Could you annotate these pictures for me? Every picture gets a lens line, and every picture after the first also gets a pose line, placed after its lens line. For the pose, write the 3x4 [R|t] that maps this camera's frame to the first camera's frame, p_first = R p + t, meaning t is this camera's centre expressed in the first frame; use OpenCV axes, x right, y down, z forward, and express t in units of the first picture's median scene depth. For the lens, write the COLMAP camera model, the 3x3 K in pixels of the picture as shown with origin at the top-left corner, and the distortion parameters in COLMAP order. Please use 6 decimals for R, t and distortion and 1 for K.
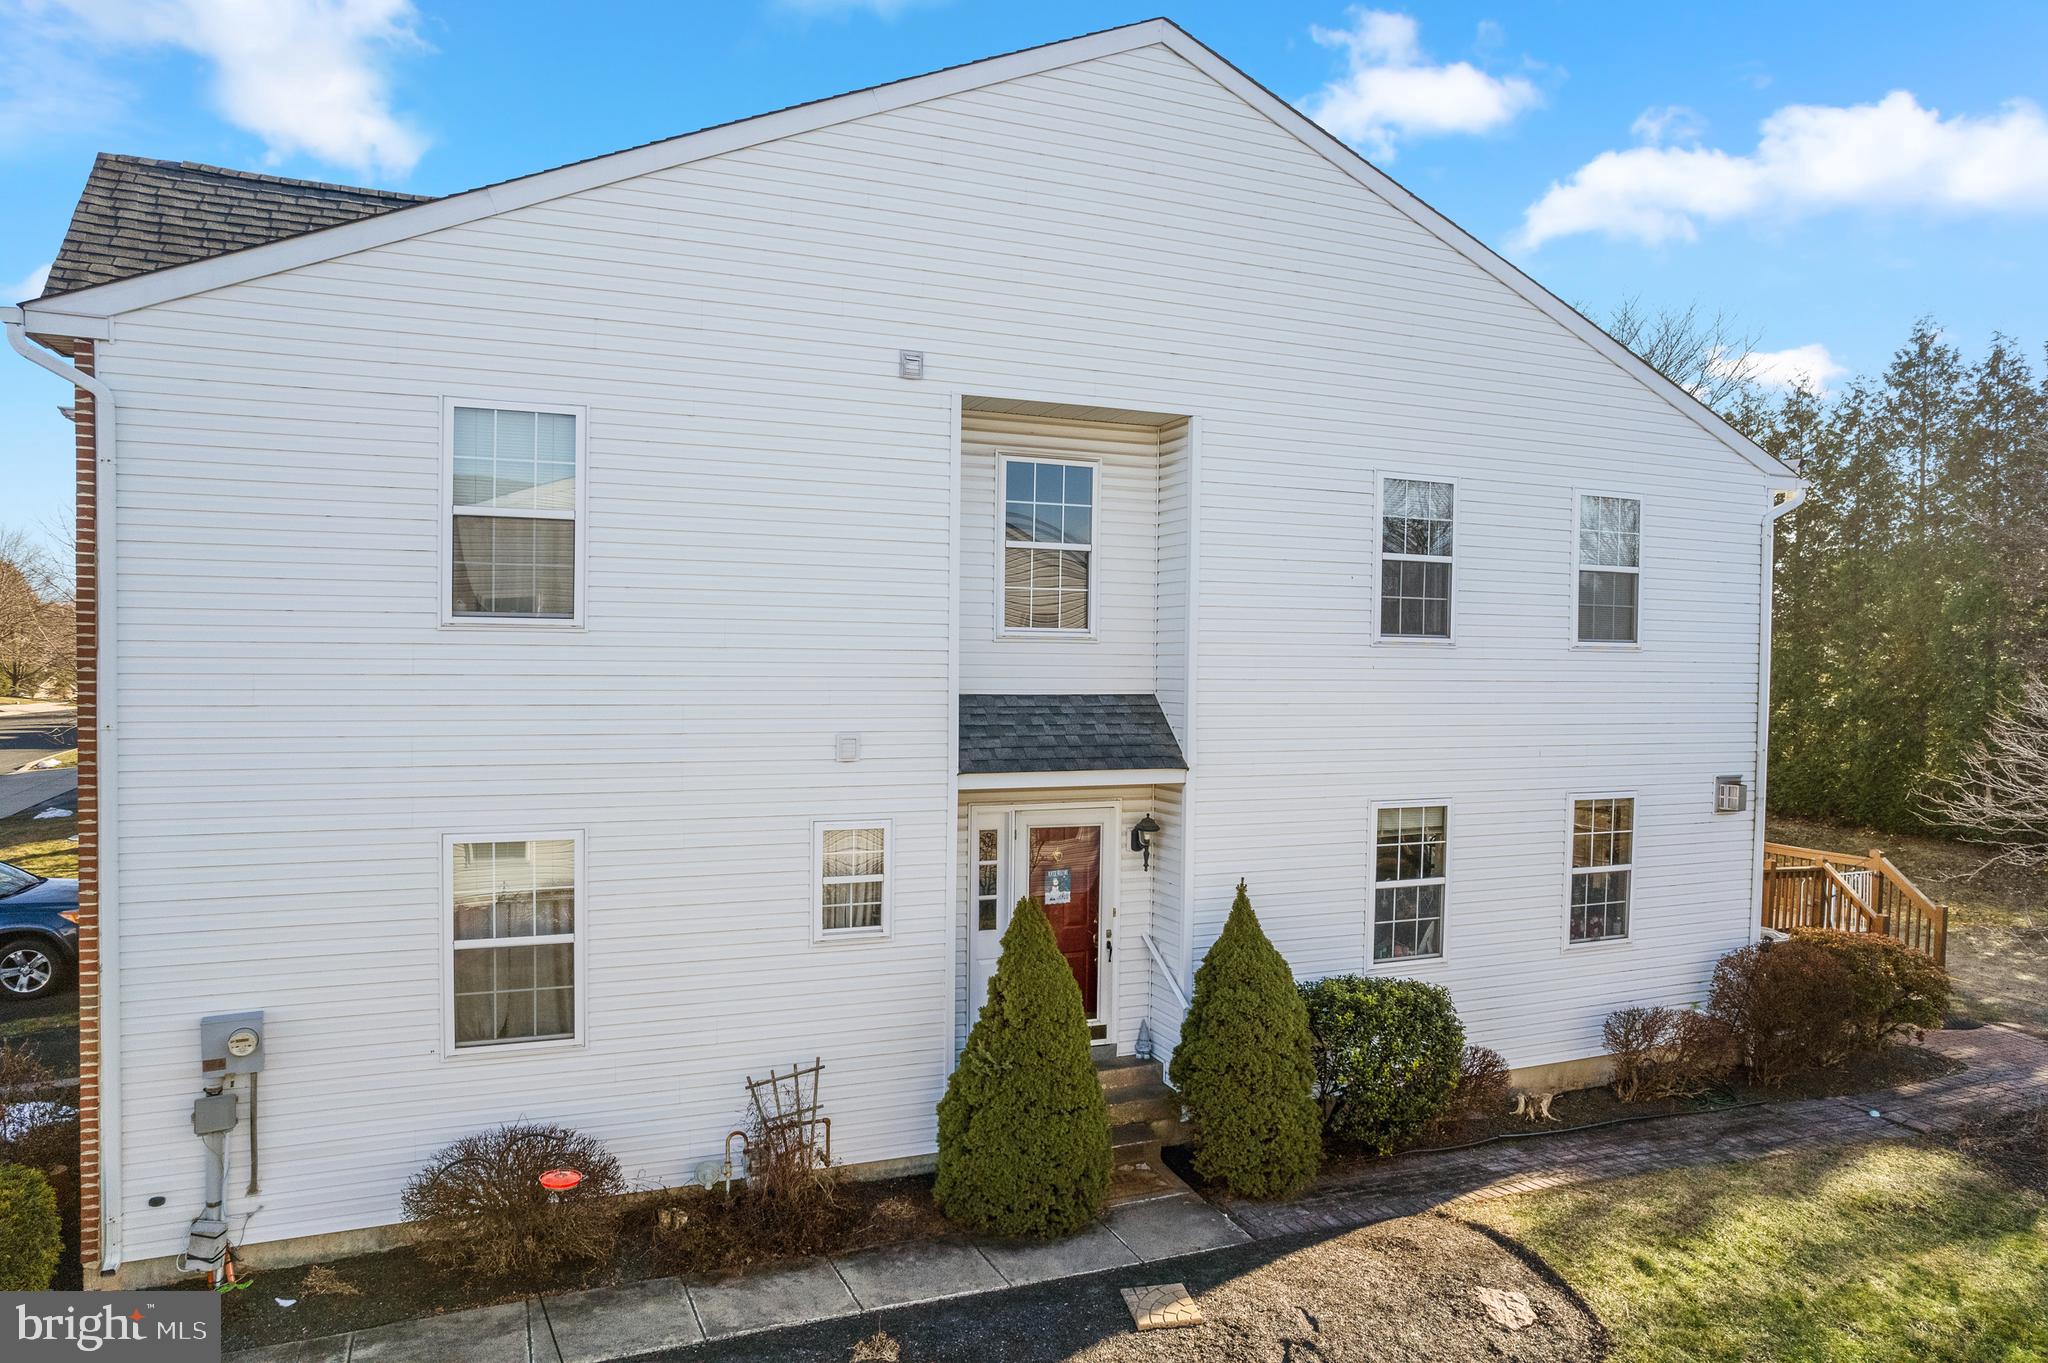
lens RADIAL K [[1317.6, 0, 1028.7], [0, 1317.6, 686.6], [0, 0, 1]] dist [-0.060547, 0.045602]
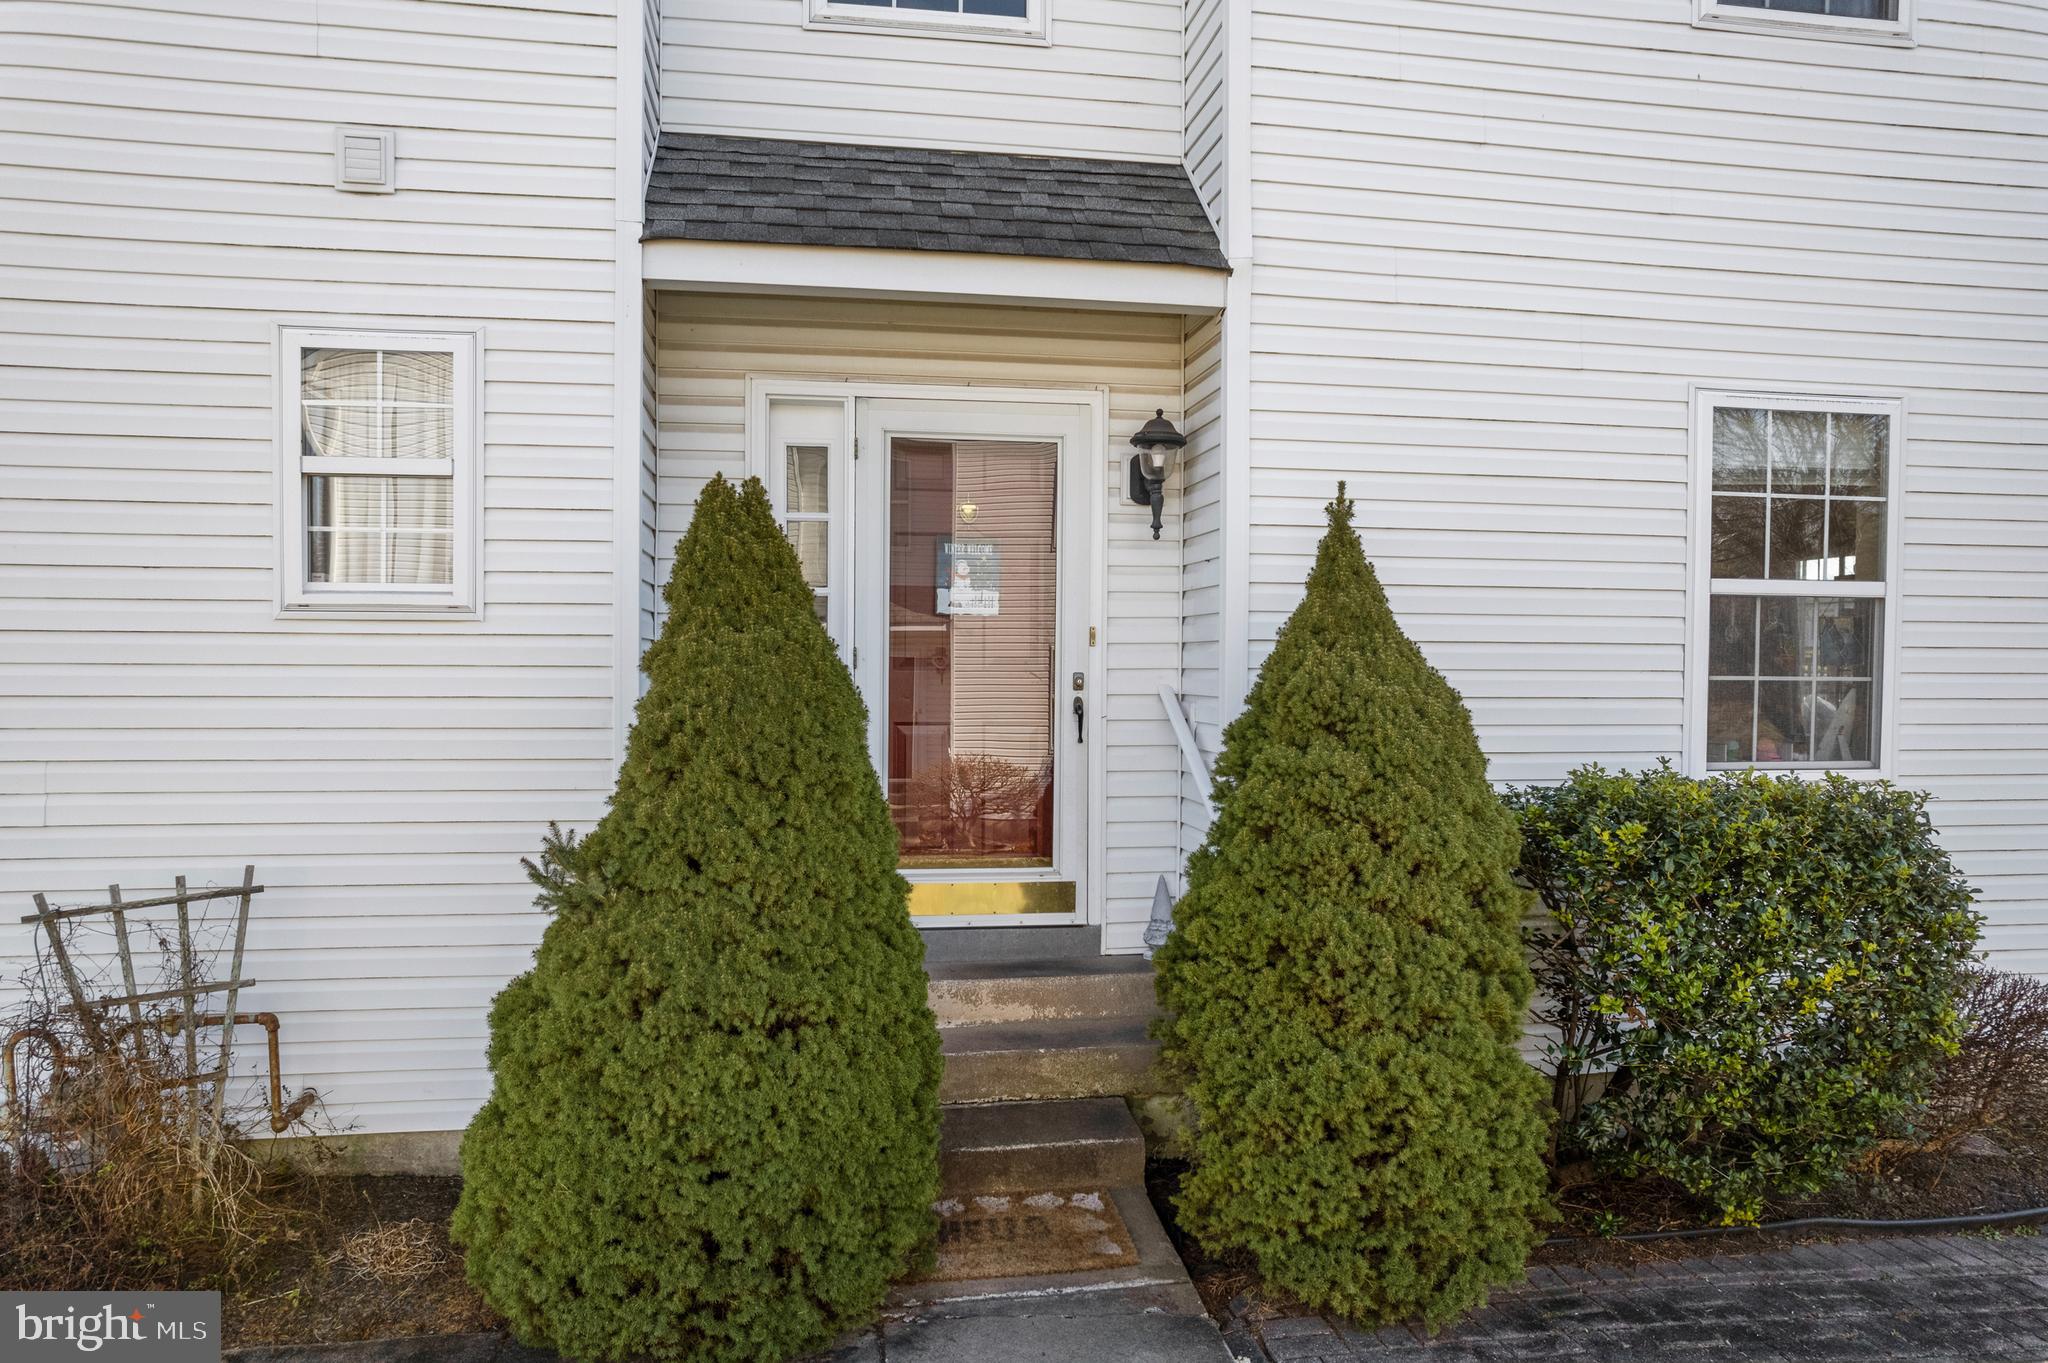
lens RADIAL K [[1317.6, 0, 1026.5], [0, 1317.6, 686.4], [0, 0, 1]] dist [-0.060547, 0.045602]
pose [[0.973870, -0.000644, -0.227106, 0.160355], [-0.000204, 0.999993, -0.003708, 0.208450], [0.227107, 0.003658, 0.973863, 0.598384]]
